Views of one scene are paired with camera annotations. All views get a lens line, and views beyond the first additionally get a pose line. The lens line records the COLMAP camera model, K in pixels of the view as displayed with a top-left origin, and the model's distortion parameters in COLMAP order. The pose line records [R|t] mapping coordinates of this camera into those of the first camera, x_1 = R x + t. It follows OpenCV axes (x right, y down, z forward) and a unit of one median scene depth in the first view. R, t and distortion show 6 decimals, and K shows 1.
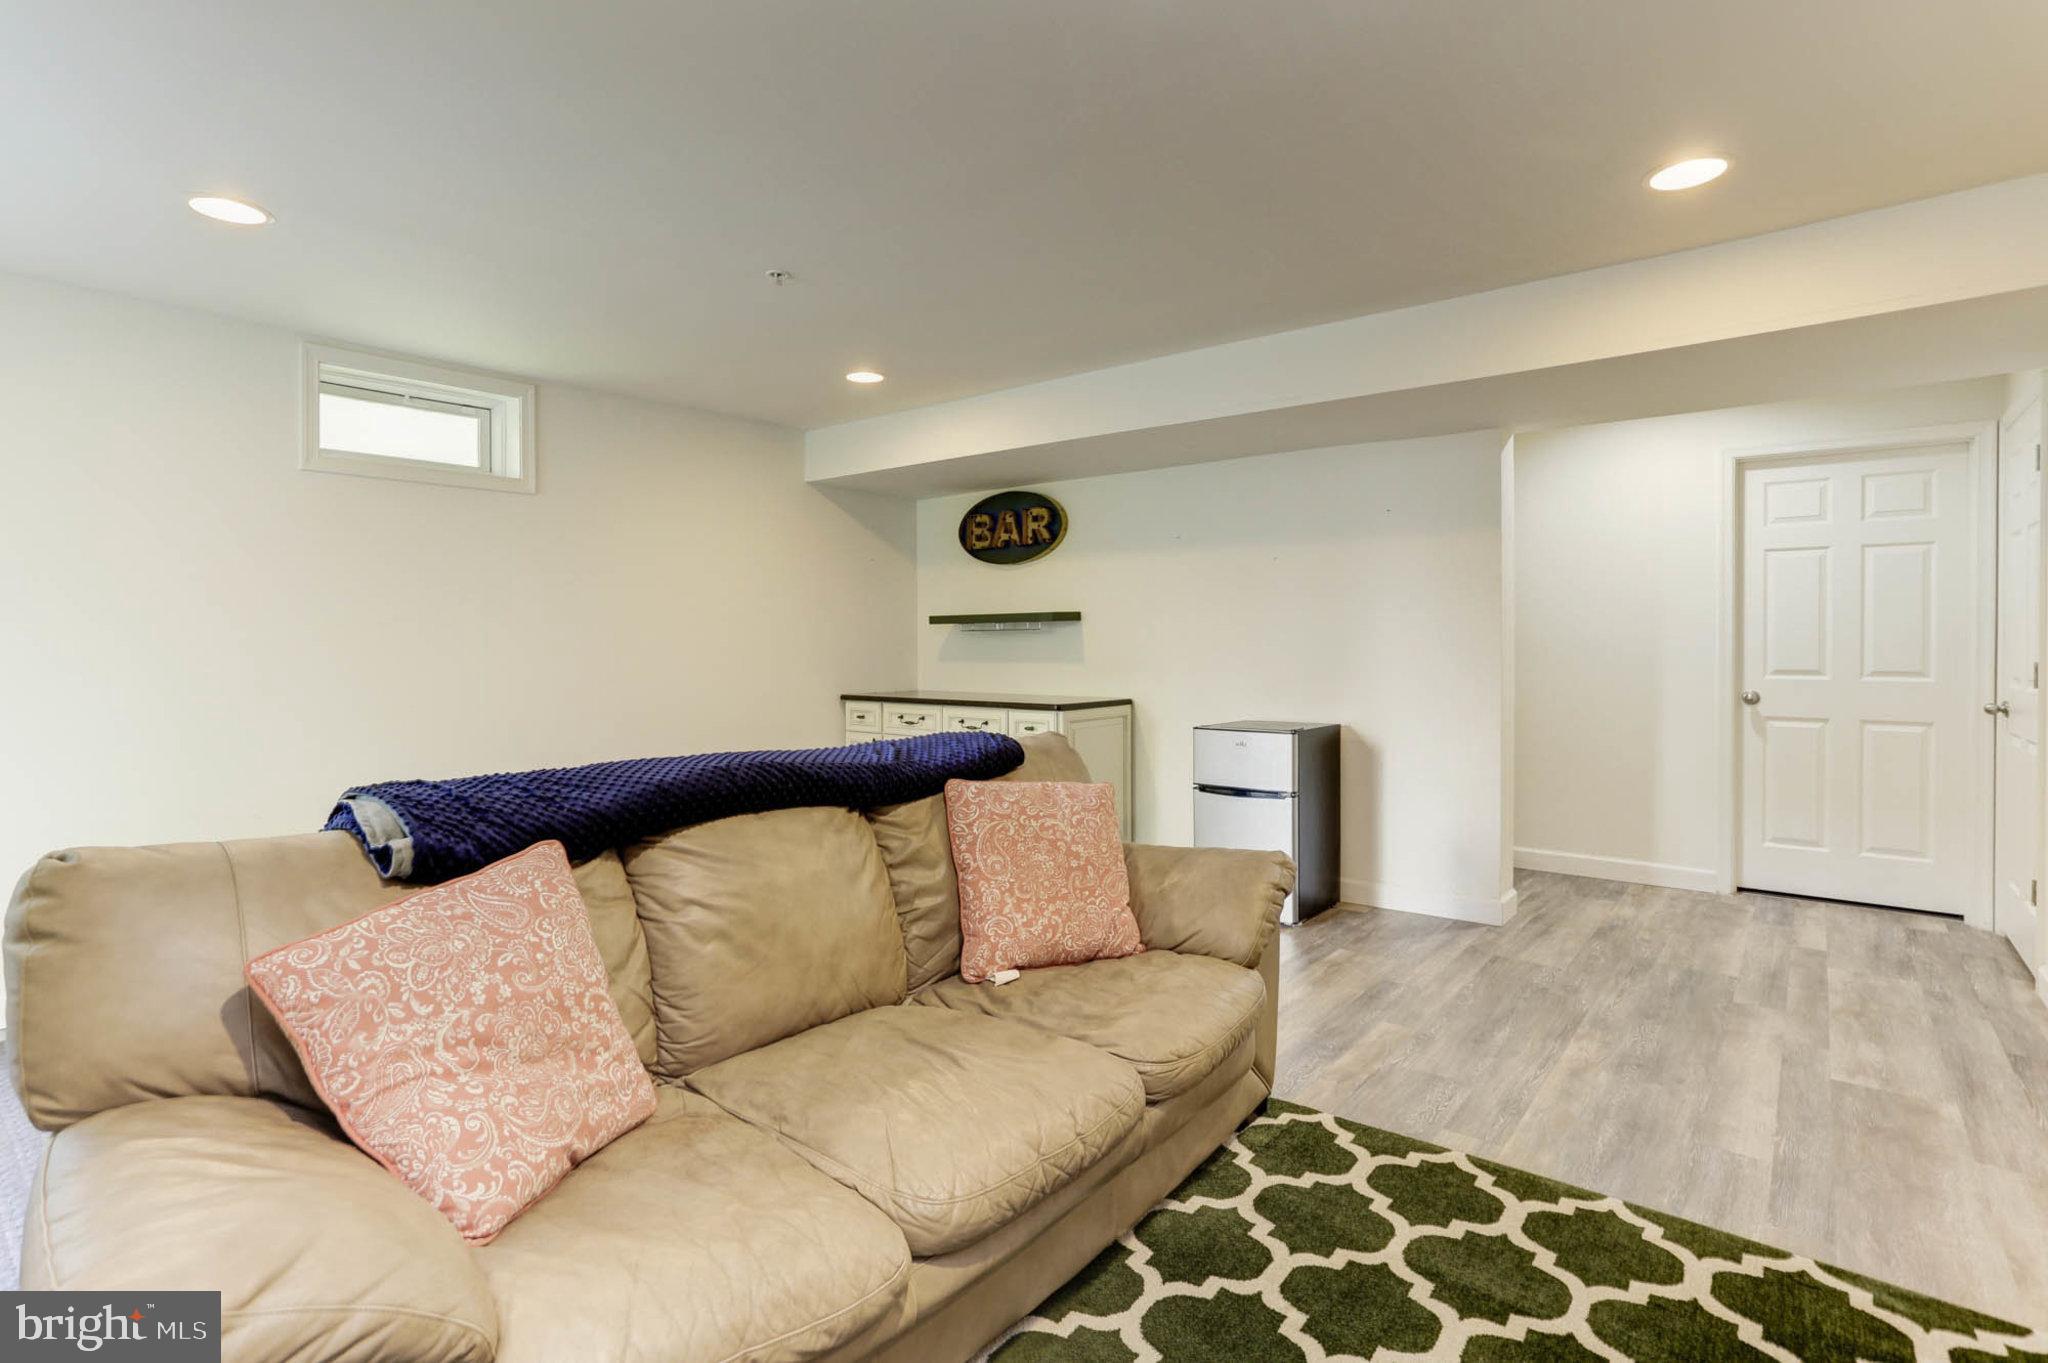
lens RADIAL K [[1008.5, 0, 1024.9], [0, 1008.5, 658.2], [0, 0, 1]] dist [-0.045221, 0.033207]
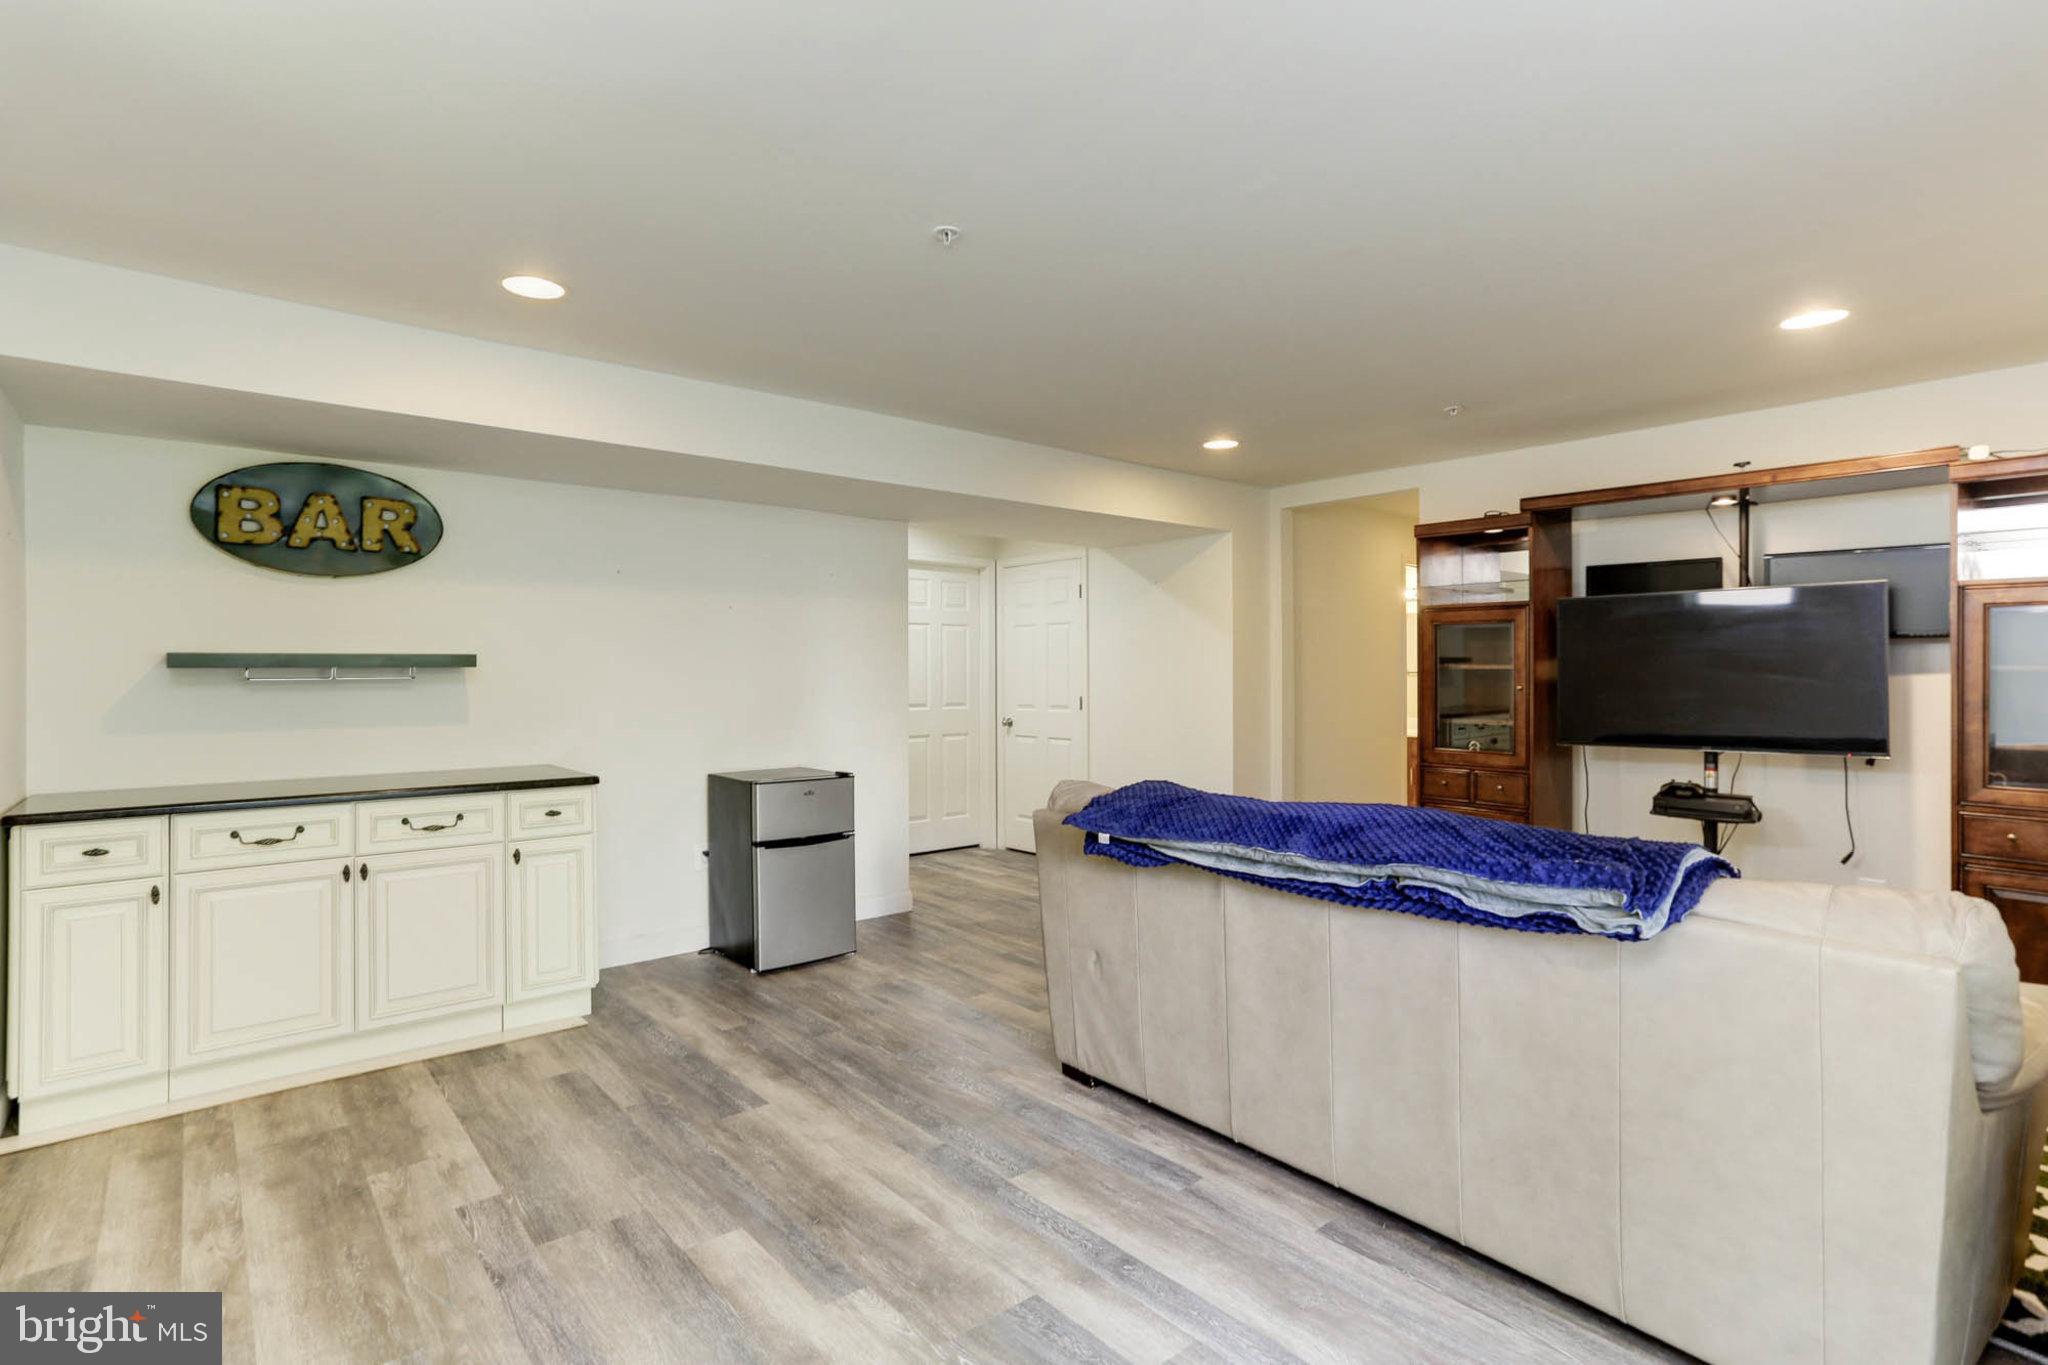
lens RADIAL K [[1024.8, 0, 1025.4], [0, 1024.8, 673.8], [0, 0, 1]] dist [-0.003134, -0.000233]
pose [[0.182057, -0.002181, 0.983286, -0.858889], [0.015339, 0.999882, -0.000623, -0.035381], [-0.983168, 0.015196, 0.182069, 0.648087]]
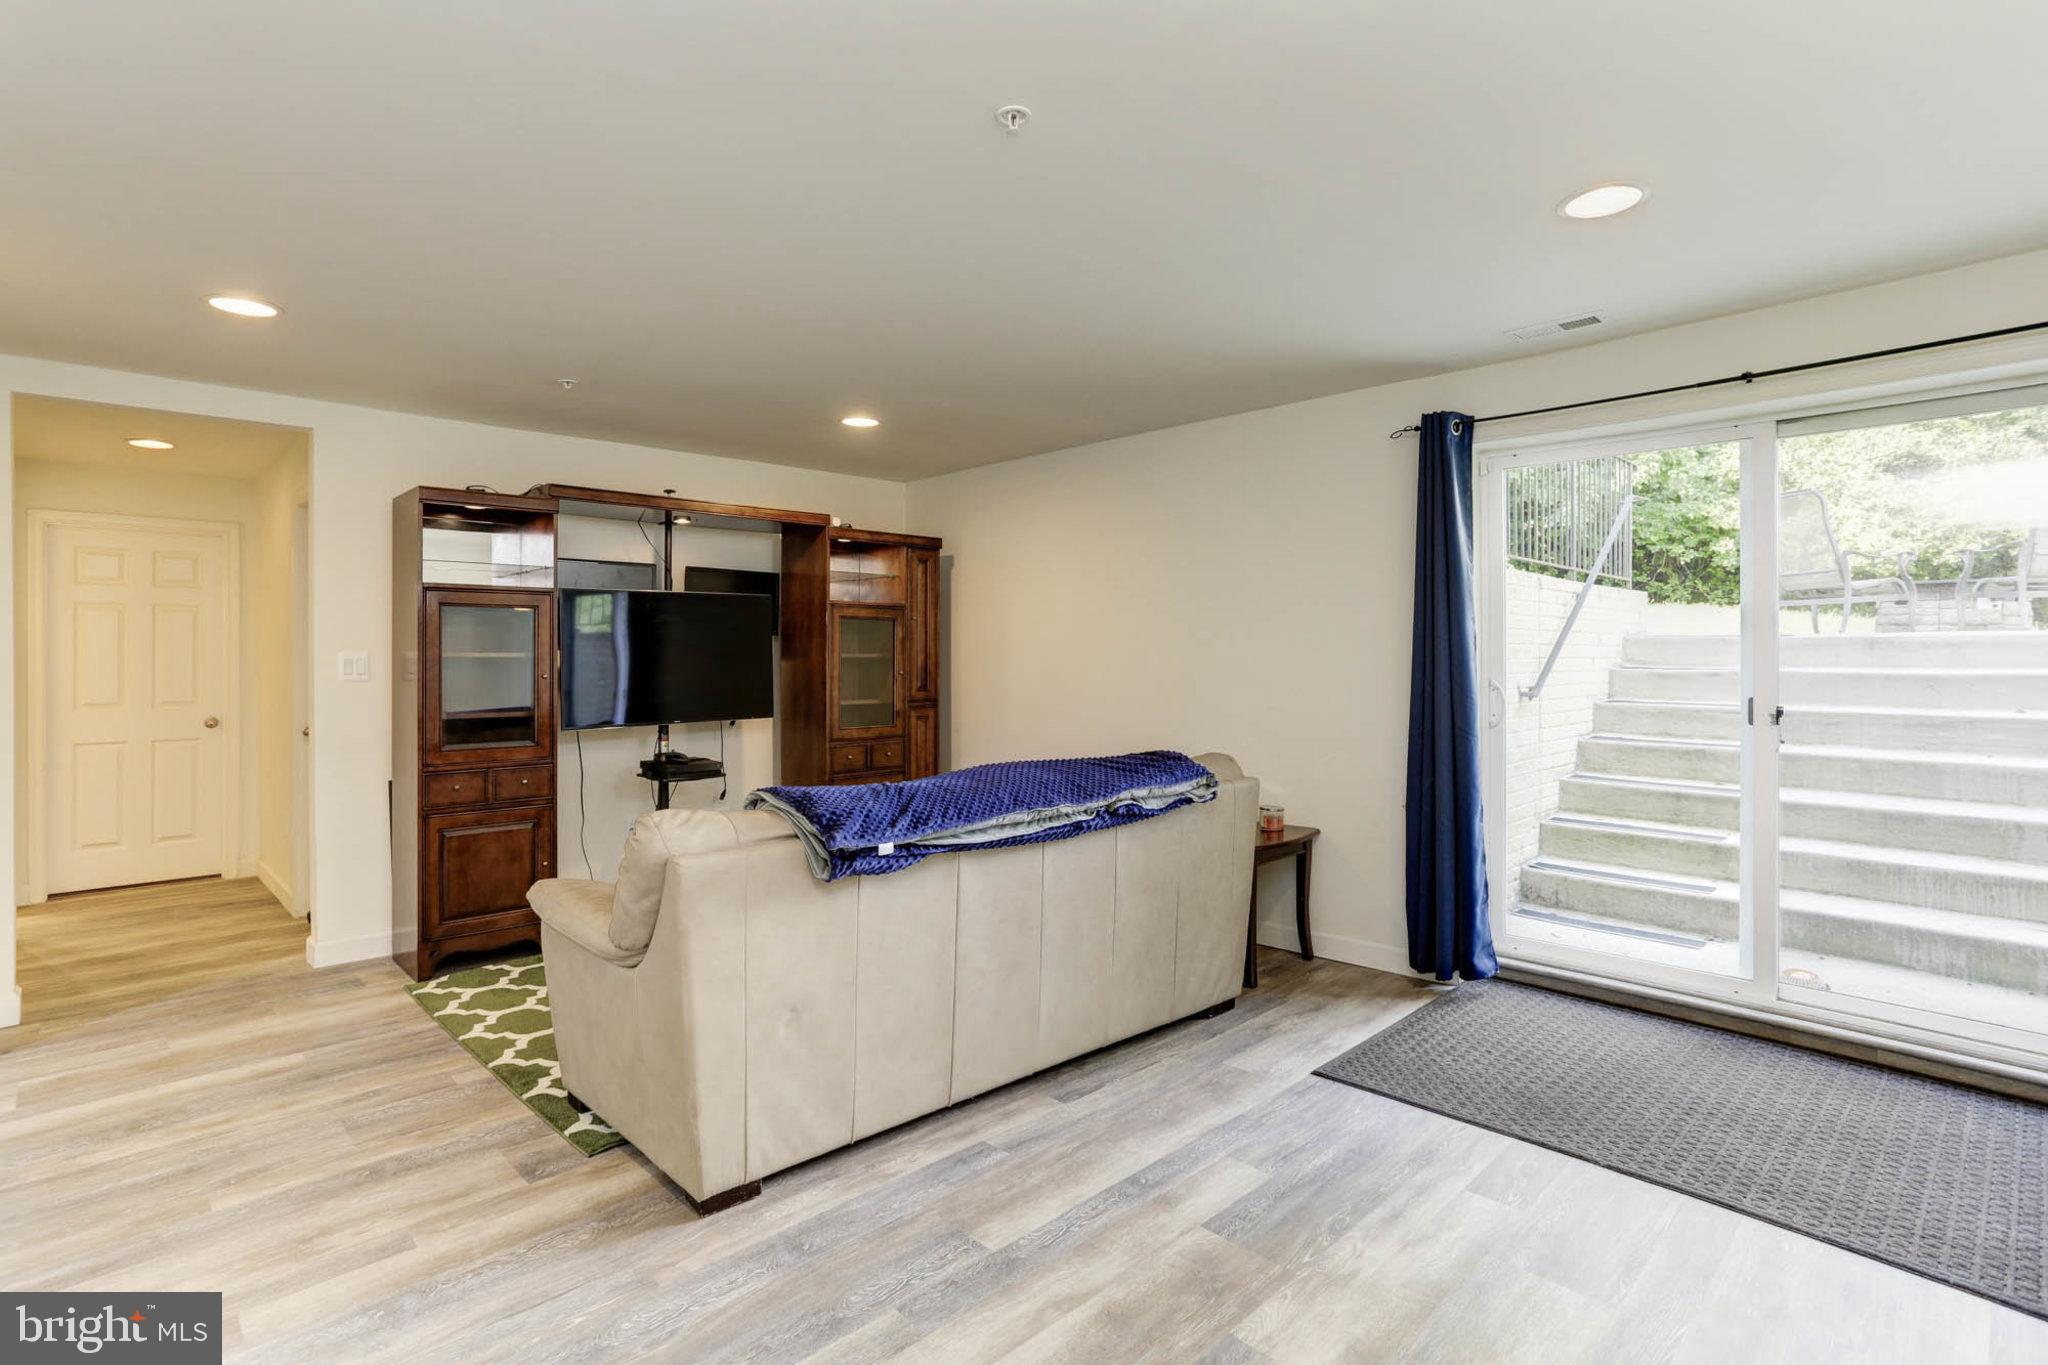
lens RADIAL K [[1008.5, 0, 1024.9], [0, 1008.5, 659.2], [0, 0, 1]] dist [-0.045221, 0.033207]
pose [[-0.993983, 0.004124, 0.109455, -0.274026], [0.005900, 0.999856, 0.015902, -0.043787], [-0.109374, 0.016452, -0.993865, 1.341181]]
